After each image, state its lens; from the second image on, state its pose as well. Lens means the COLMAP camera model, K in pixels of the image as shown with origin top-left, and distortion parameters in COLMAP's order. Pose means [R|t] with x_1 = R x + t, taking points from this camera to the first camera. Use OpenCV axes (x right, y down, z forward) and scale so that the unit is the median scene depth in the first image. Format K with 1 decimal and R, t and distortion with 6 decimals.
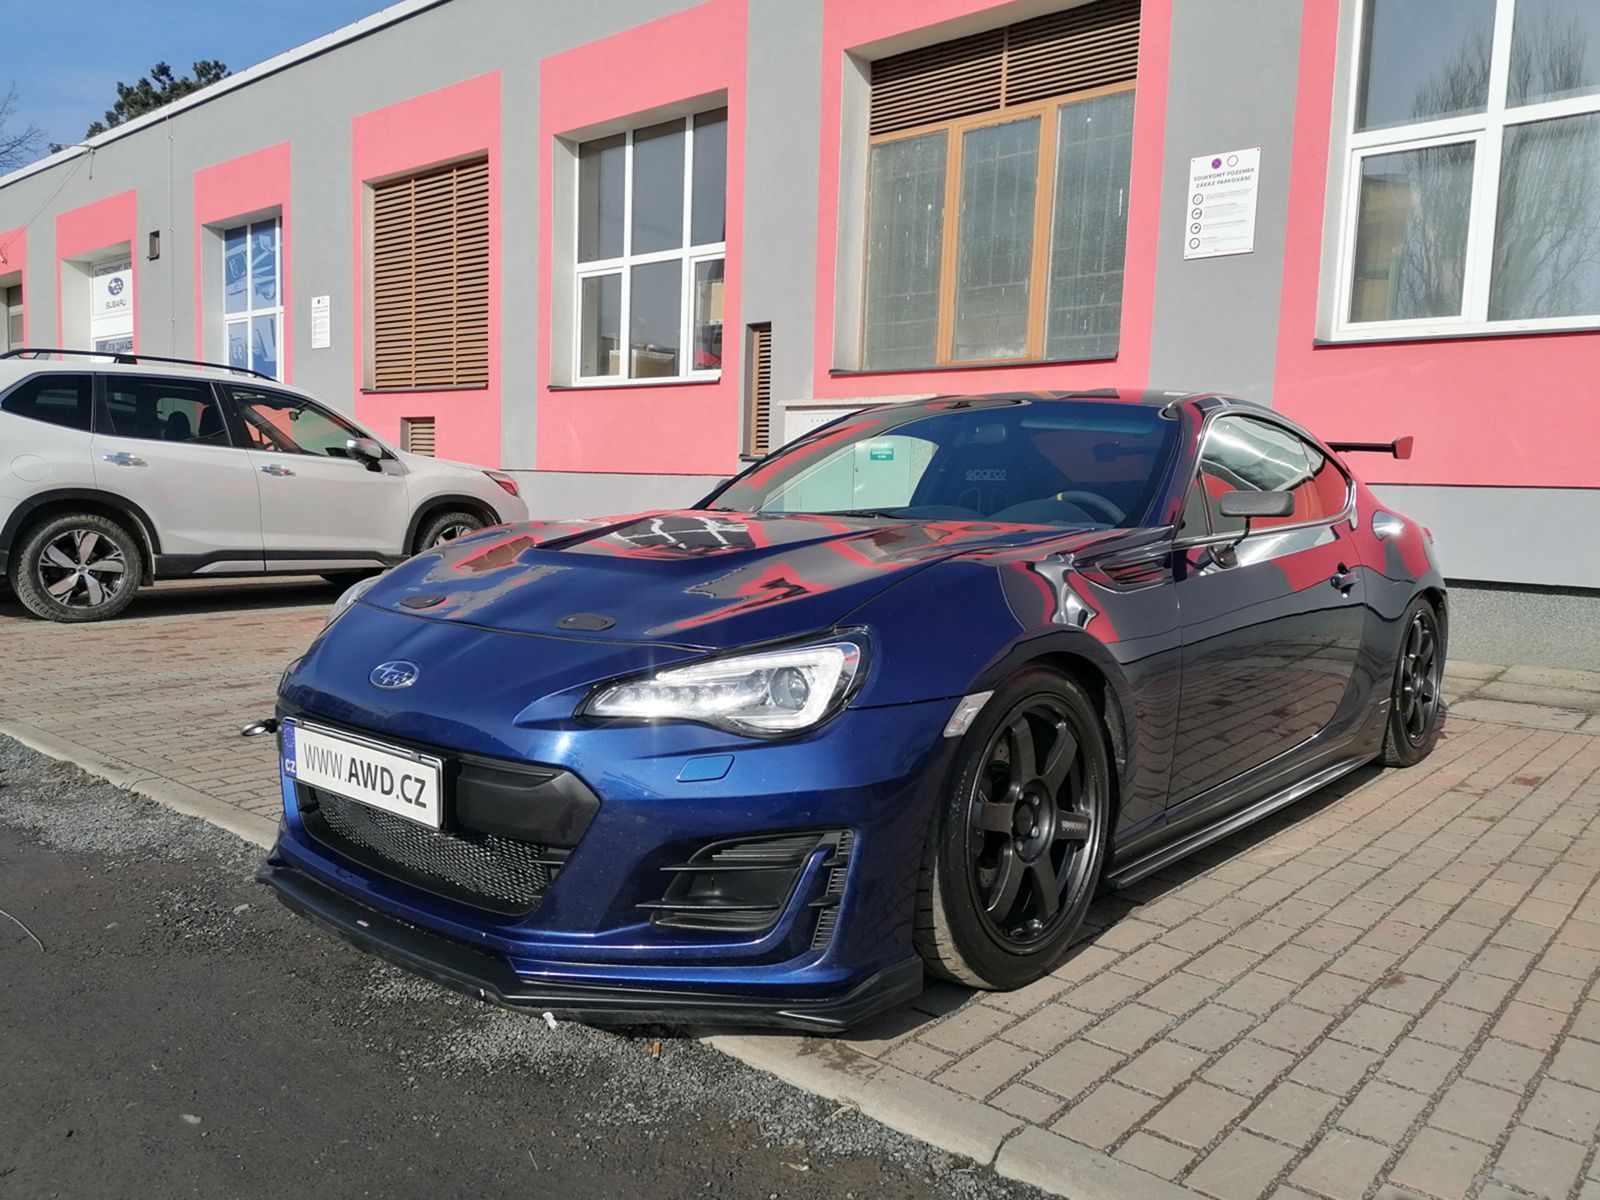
lens RADIAL K [[1237.4, 0, 811.6], [0, 1237.4, 598.7], [0, 0, 1]] dist [0.003544, -0.054690]
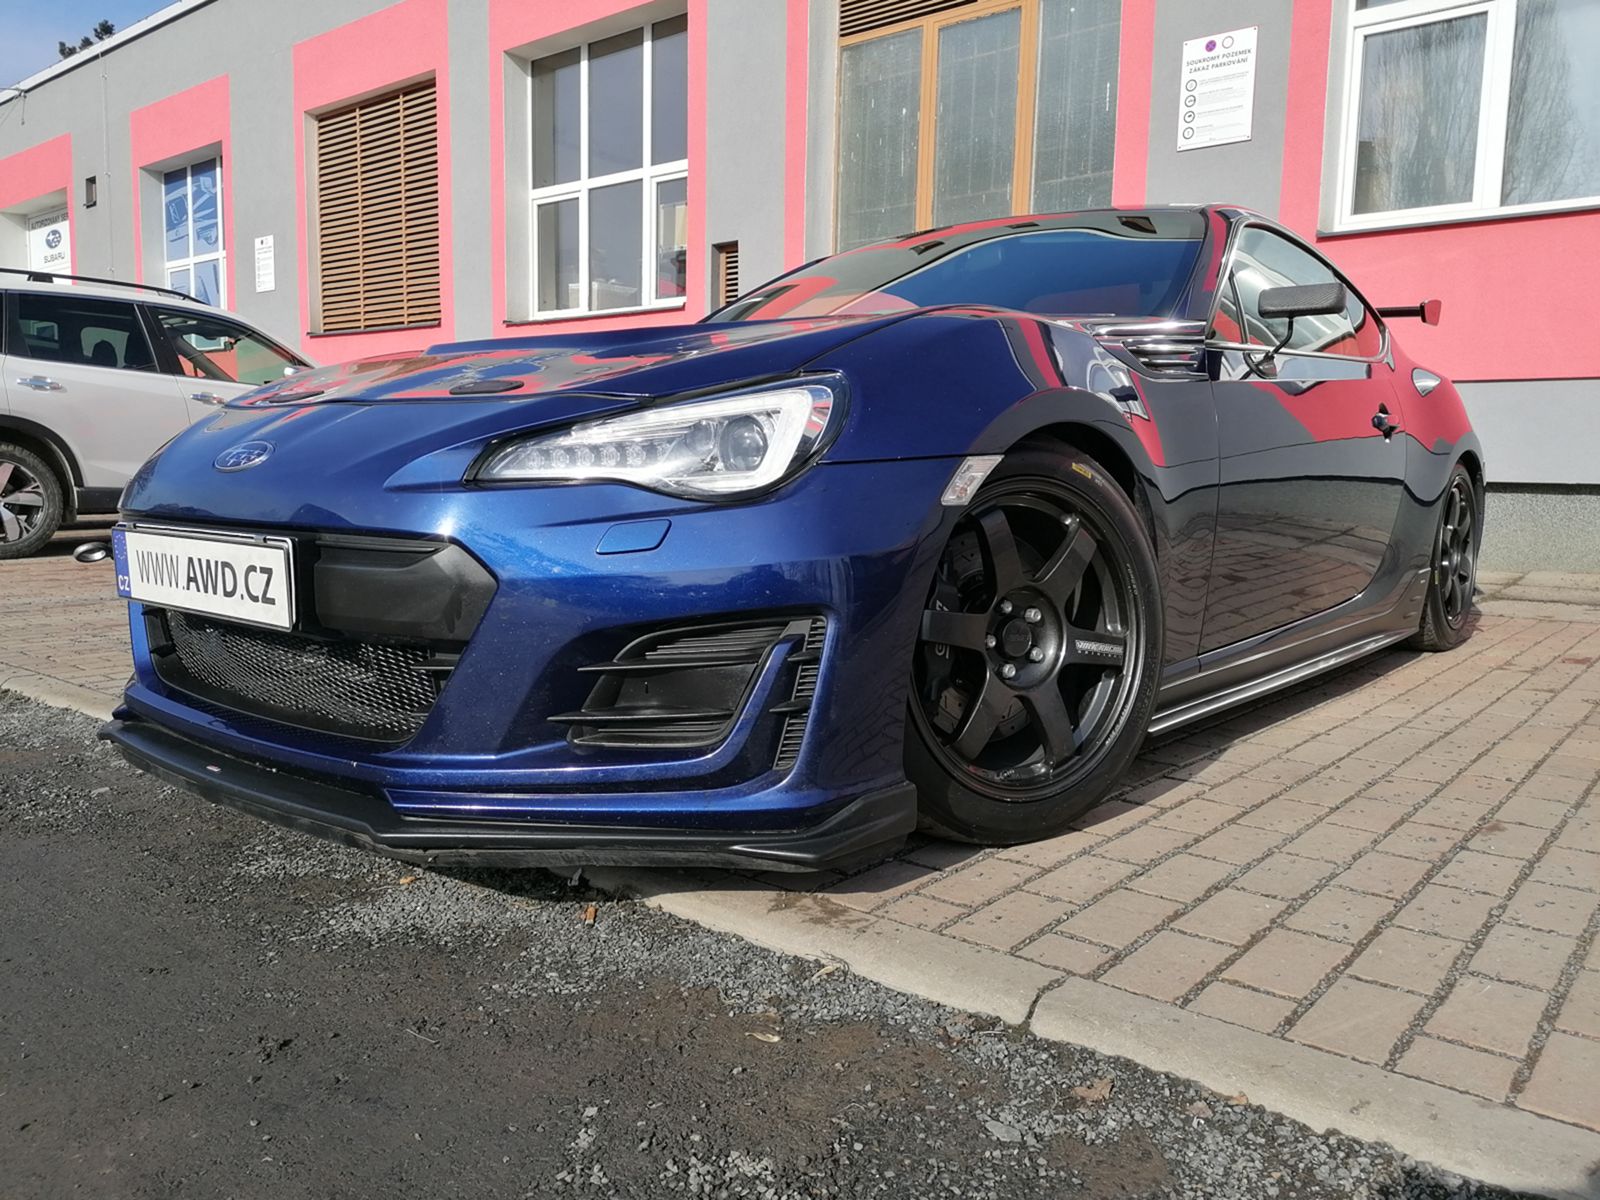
lens RADIAL K [[1237.4, 0, 814.3], [0, 1237.4, 616.9], [0, 0, 1]] dist [0.003544, -0.054690]
pose [[0.999622, -0.019652, 0.019205, 0.003964], [0.019035, 0.999314, 0.031764, 0.077804], [-0.019816, -0.031386, 0.999311, 0.110718]]
